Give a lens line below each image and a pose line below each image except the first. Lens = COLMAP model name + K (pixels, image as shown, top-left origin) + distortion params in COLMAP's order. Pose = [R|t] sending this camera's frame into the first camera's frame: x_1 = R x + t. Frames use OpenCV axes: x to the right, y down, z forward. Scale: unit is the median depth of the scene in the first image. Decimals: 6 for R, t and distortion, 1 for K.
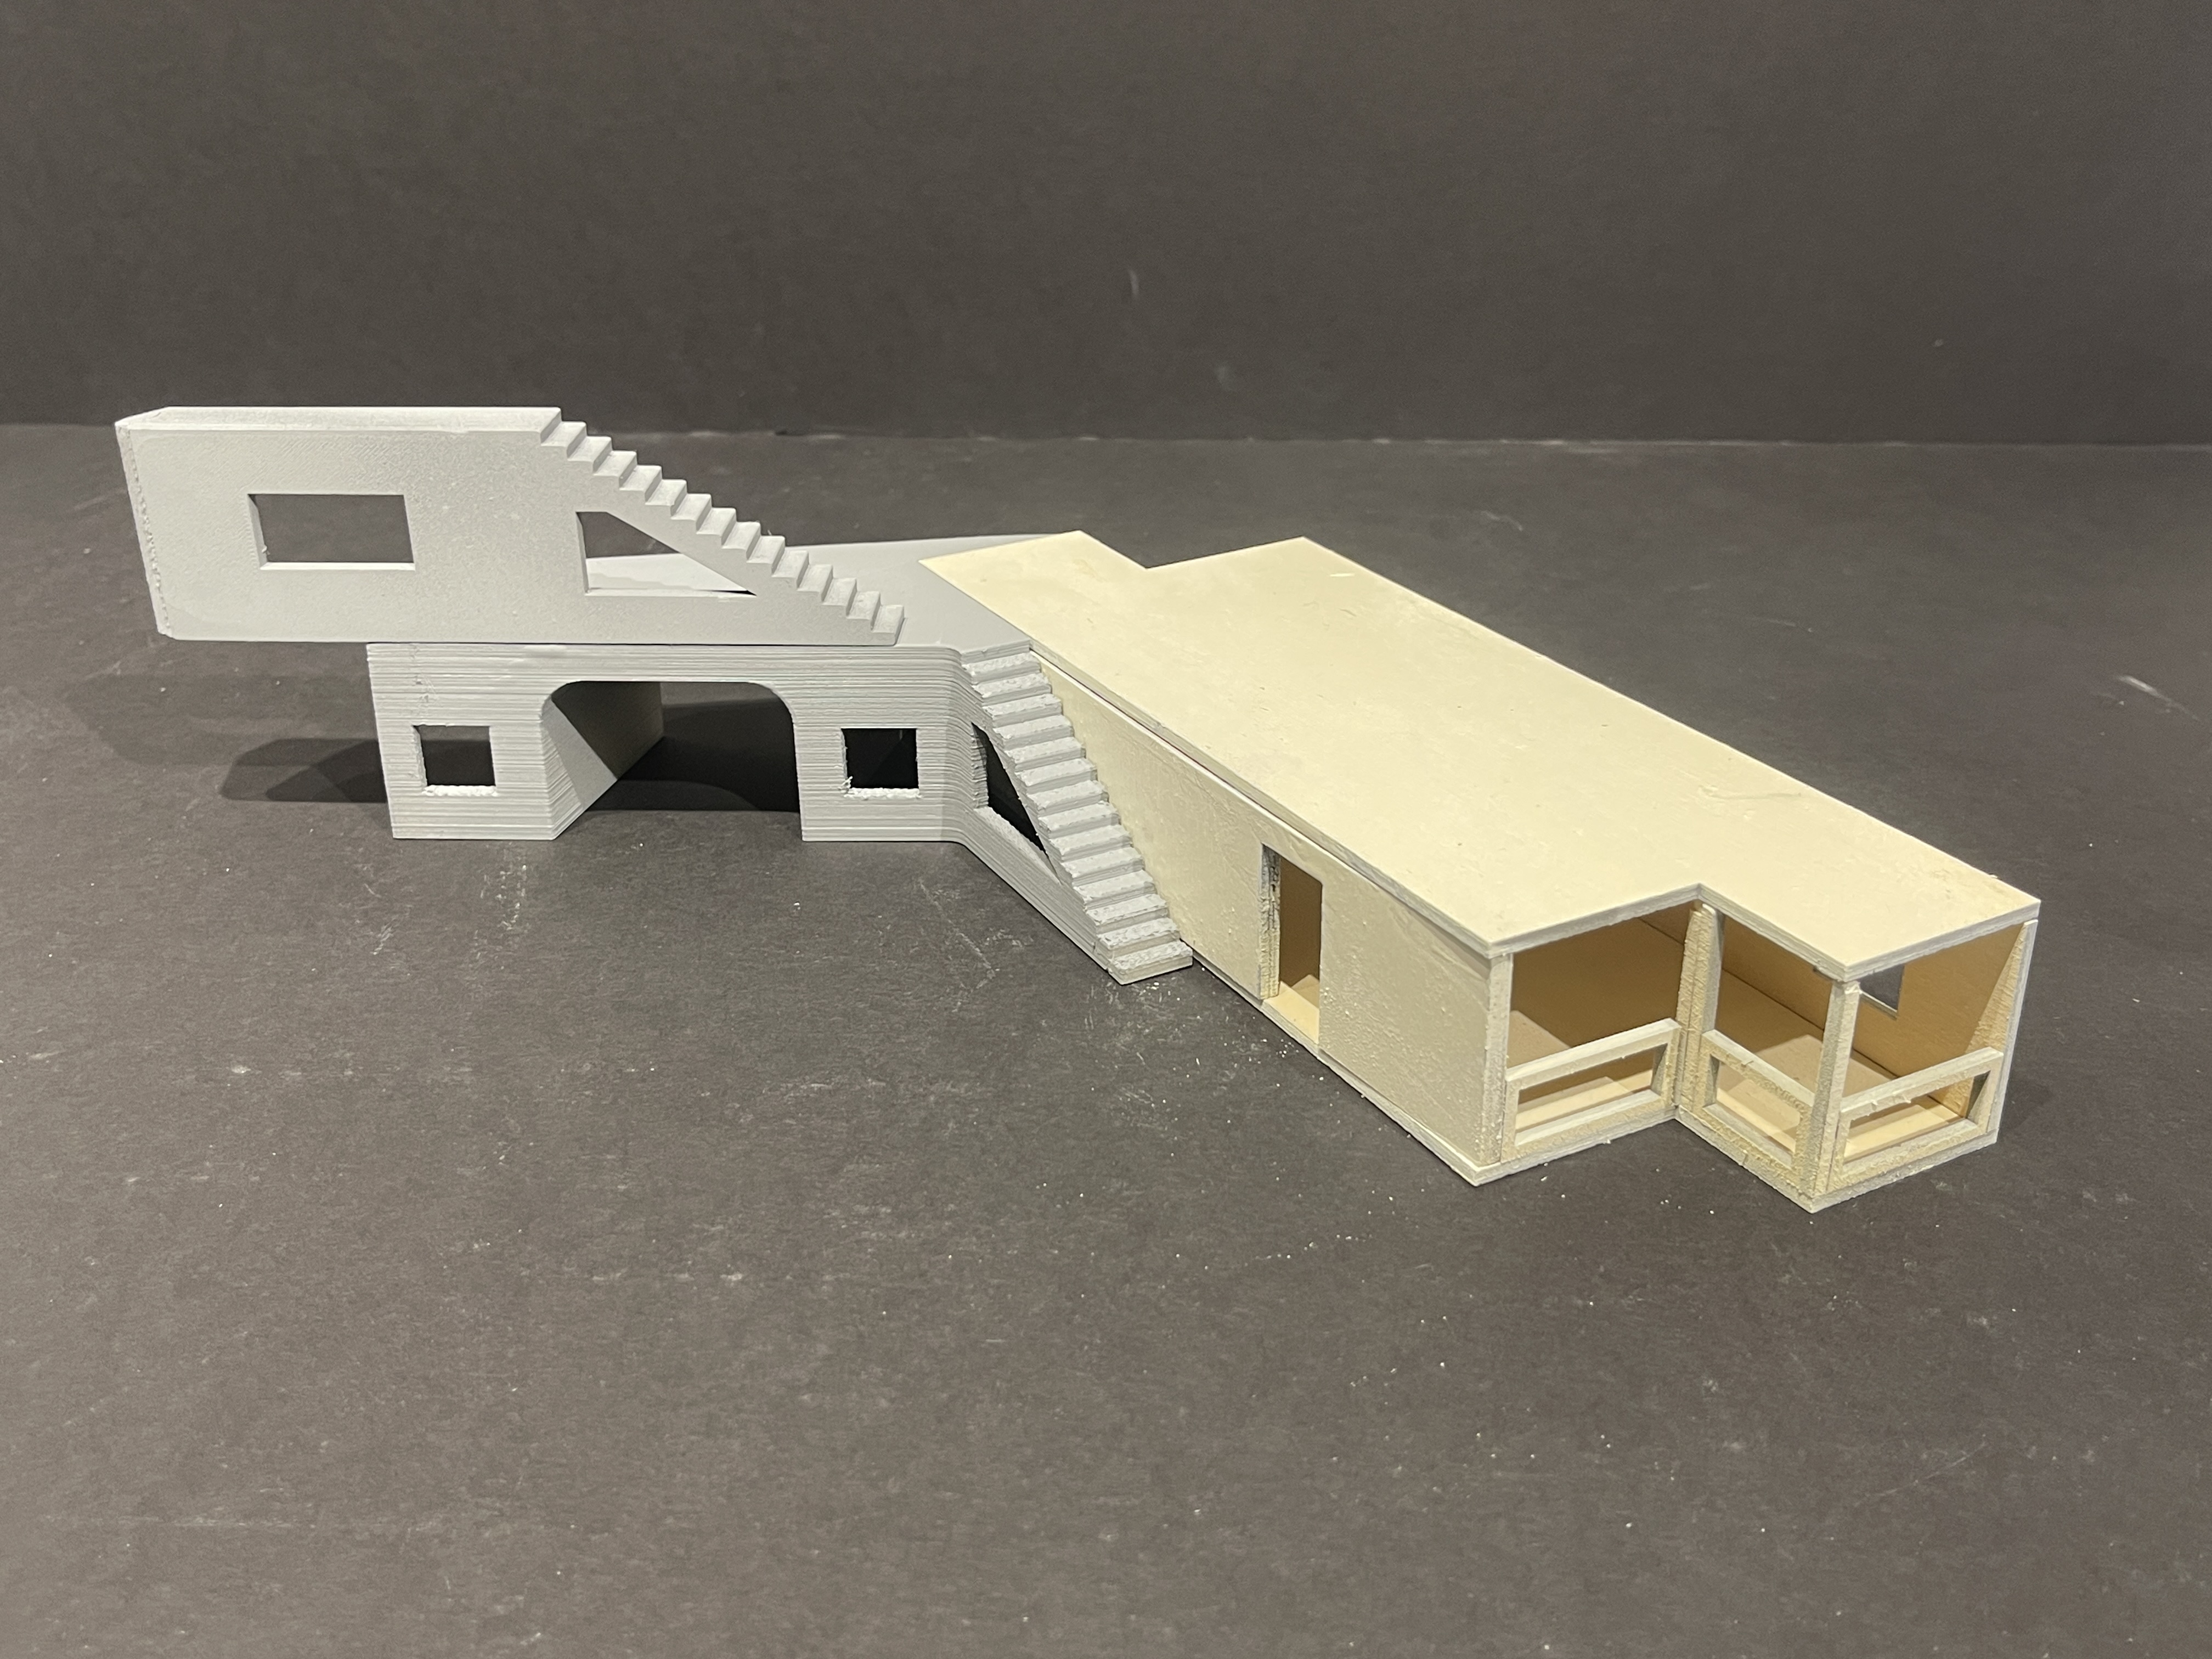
lens RADIAL K [[2342.7, 0, 1124.7], [0, 2342.7, 818.6], [0, 0, 1]] dist [-0.004961, 0.000000]
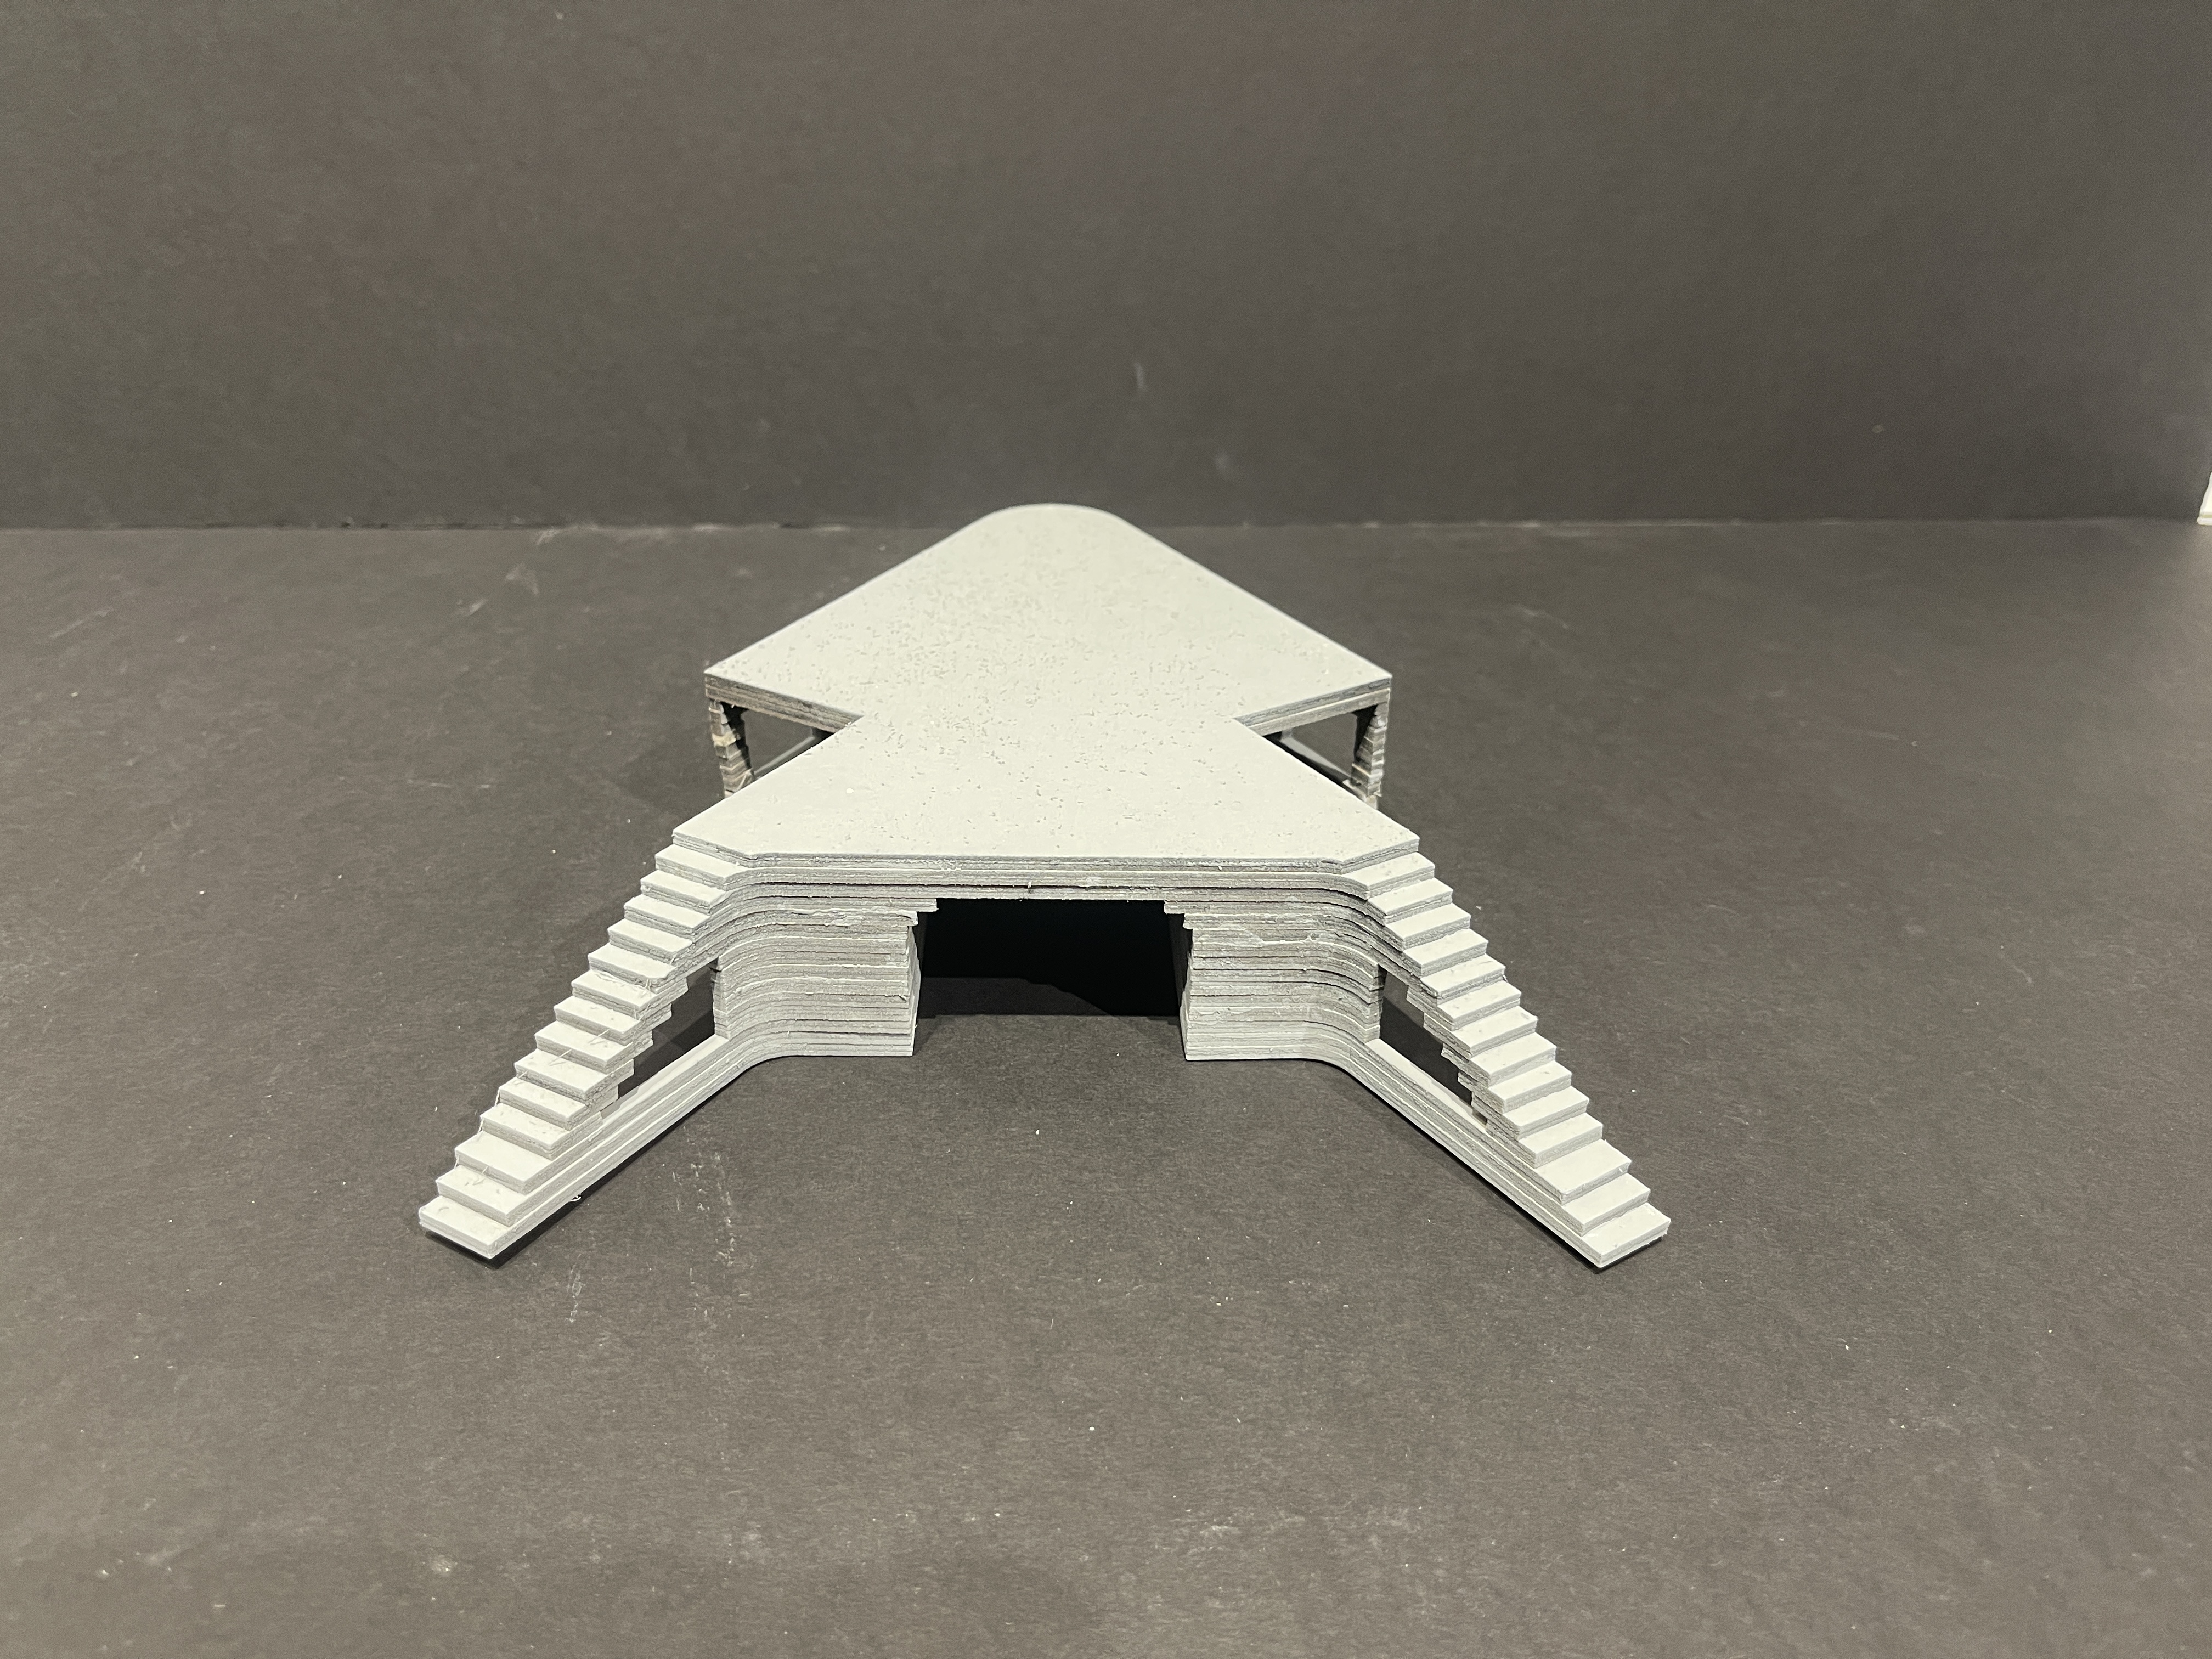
lens RADIAL K [[1764.4, 0, 1088.4], [0, 1764.4, 806.6], [0, 0, 1]] dist [0.011940, -0.040205]
pose [[0.989927, -0.038627, 0.136209, -0.236309], [0.031290, 0.997963, 0.055596, -0.153637], [-0.138079, -0.050774, 0.989119, 0.420668]]
